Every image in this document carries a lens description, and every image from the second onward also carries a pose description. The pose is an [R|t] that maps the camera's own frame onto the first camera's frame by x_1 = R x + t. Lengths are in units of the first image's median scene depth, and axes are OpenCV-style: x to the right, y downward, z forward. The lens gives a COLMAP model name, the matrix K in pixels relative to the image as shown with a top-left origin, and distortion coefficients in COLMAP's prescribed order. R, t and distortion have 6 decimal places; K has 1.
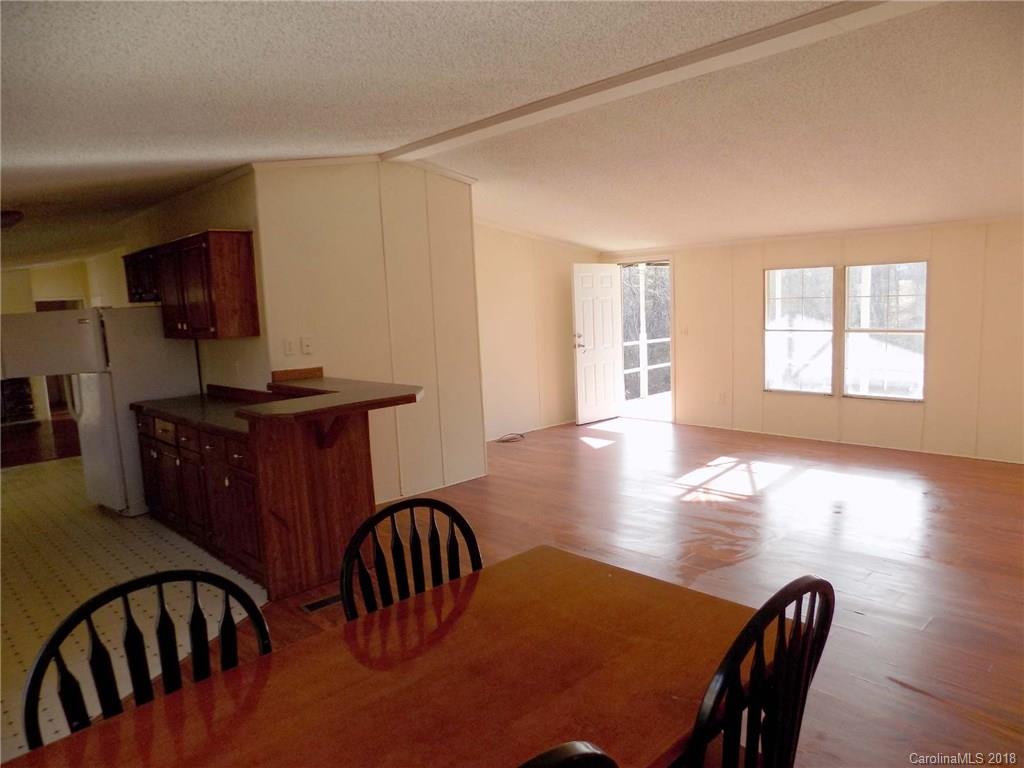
lens RADIAL K [[692.1, 0, 512.0], [0, 692.1, 384.0], [0, 0, 1]] dist [-0.011001, -0.001630]
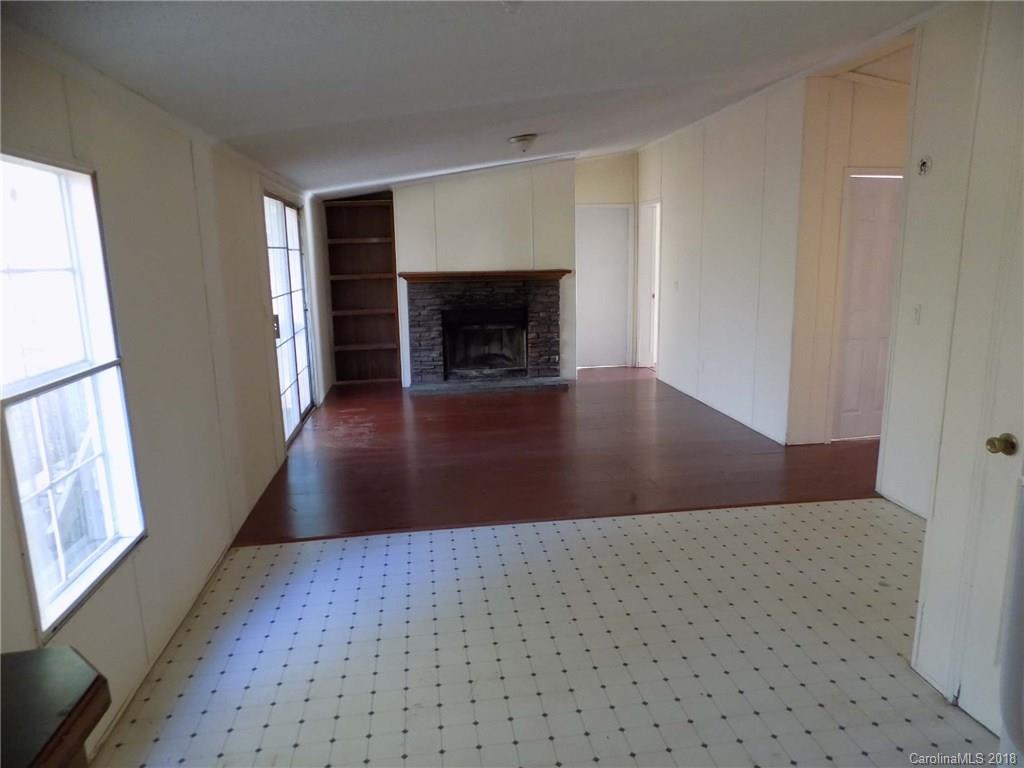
lens RADIAL K [[692.1, 0, 512.0], [0, 692.1, 384.0], [0, 0, 1]] dist [-0.011001, -0.001630]
pose [[0.809782, 0.148837, -0.567539, -0.681970], [-0.093924, 0.987700, 0.125010, -0.052975], [0.579165, -0.047925, 0.813801, 0.817459]]
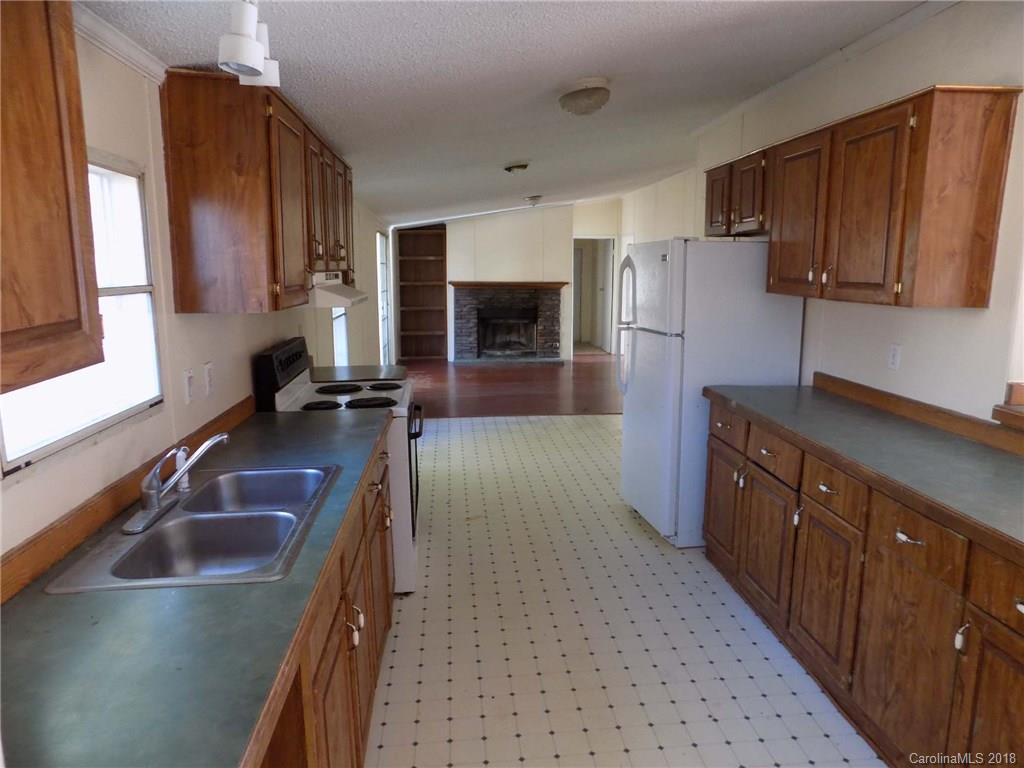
lens RADIAL K [[692.1, 0, 512.0], [0, 692.1, 384.0], [0, 0, 1]] dist [-0.011001, -0.001630]
pose [[0.782178, 0.161178, -0.601846, -0.290393], [-0.119734, 0.986841, 0.108672, -0.024420], [0.611442, -0.012939, 0.791184, 0.349827]]
